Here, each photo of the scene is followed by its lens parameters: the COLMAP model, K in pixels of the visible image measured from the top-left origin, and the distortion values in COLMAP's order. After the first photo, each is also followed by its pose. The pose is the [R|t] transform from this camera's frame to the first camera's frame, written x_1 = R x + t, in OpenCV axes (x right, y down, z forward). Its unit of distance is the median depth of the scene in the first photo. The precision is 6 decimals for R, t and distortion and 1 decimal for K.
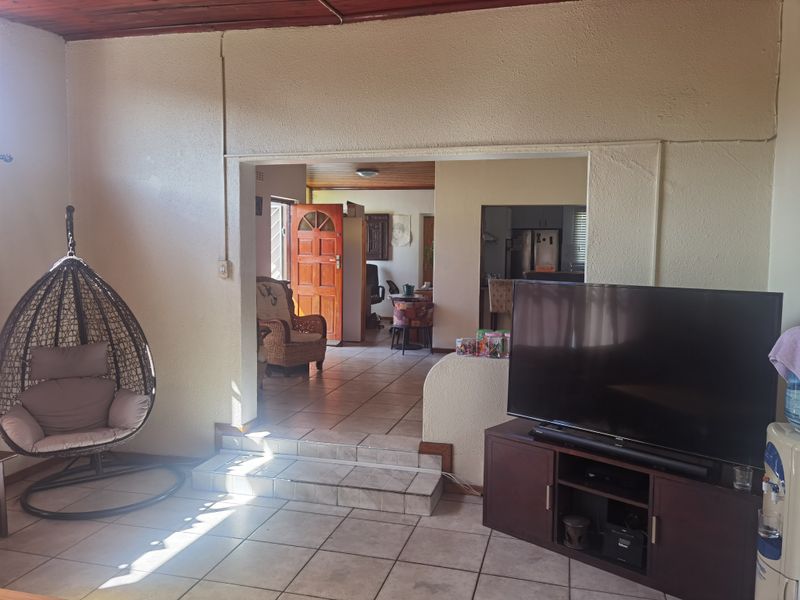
lens RADIAL K [[646.7, 0, 400.1], [0, 646.7, 299.6], [0, 0, 1]] dist [0.040825, -0.008047]
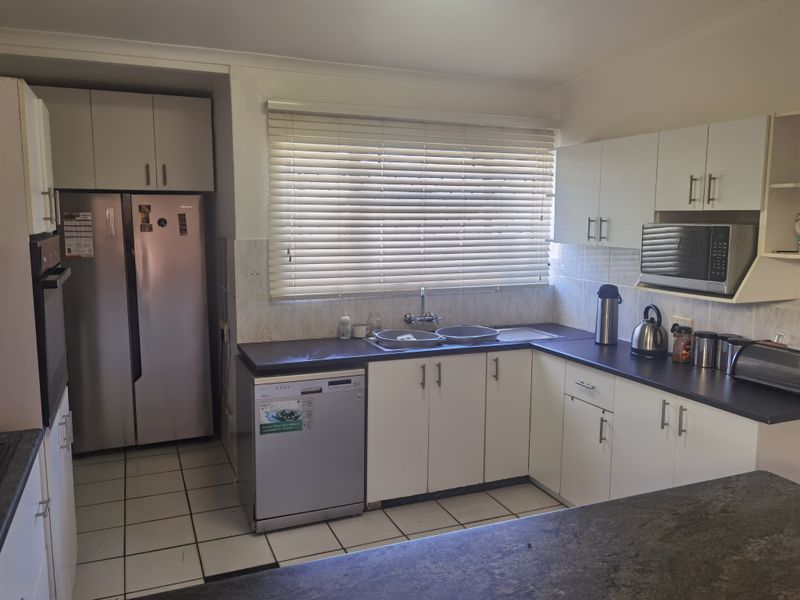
lens RADIAL K [[646.7, 0, 403.3], [0, 646.7, 299.0], [0, 0, 1]] dist [0.040825, -0.008047]
pose [[0.798463, -0.090381, 0.595221, 0.108930], [0.060671, 0.995714, 0.069805, -0.067028], [-0.598979, -0.019624, 0.800525, 0.625945]]
